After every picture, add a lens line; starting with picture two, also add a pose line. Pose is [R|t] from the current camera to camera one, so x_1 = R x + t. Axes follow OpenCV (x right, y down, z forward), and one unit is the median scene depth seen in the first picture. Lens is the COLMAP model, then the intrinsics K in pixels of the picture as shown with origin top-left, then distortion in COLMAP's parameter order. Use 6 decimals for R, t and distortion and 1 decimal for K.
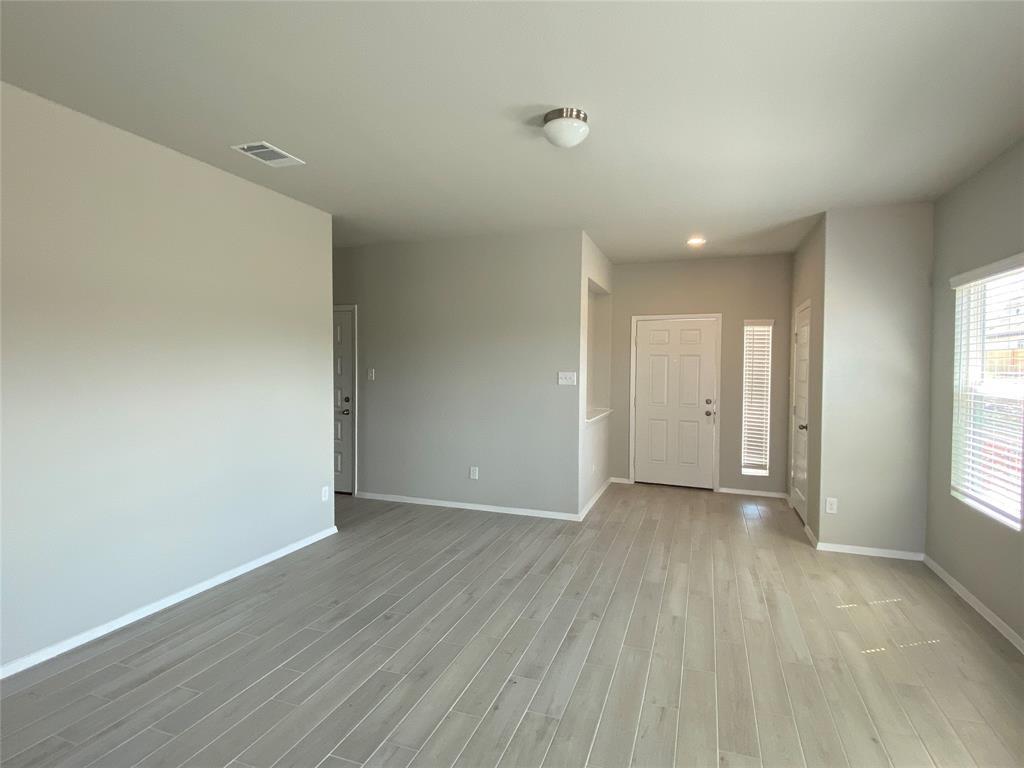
lens RADIAL K [[538.6, 0, 514.0], [0, 538.6, 373.2], [0, 0, 1]] dist [0.050886, -0.039866]
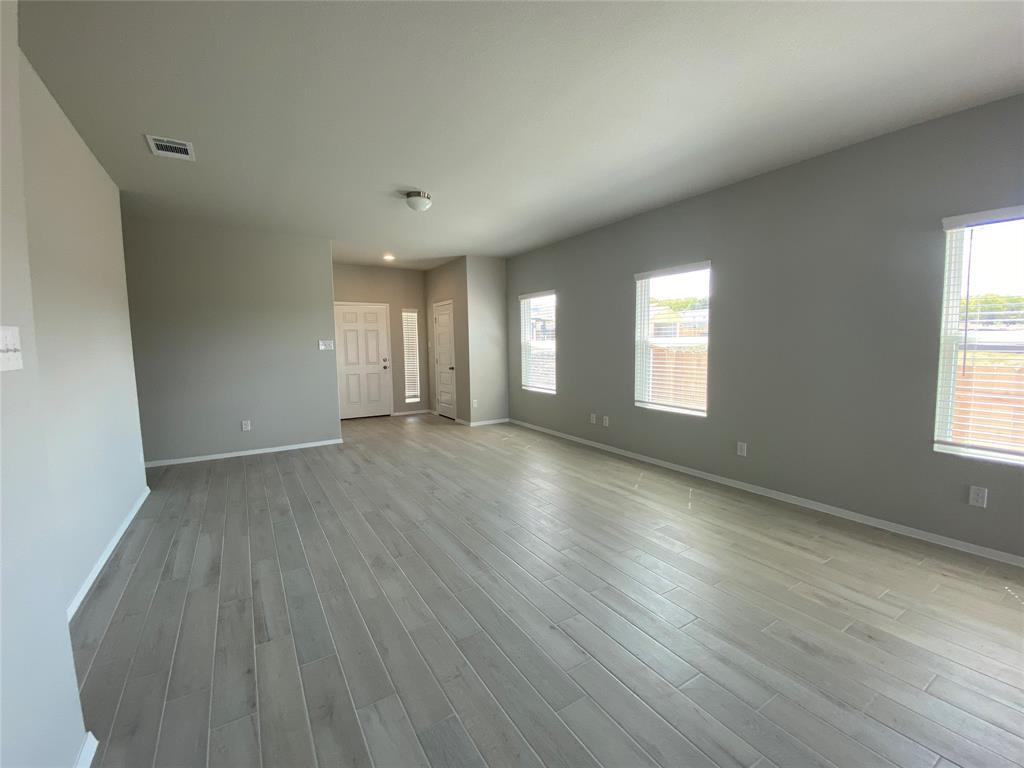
lens RADIAL K [[419.5, 0, 536.1], [0, 419.5, 380.8], [0, 0, 1]] dist [-0.000289, -0.011506]
pose [[0.586358, -0.090026, 0.805034, -0.531914], [0.028223, 0.995472, 0.090766, 0.021135], [-0.809560, -0.030501, 0.586244, -0.099419]]
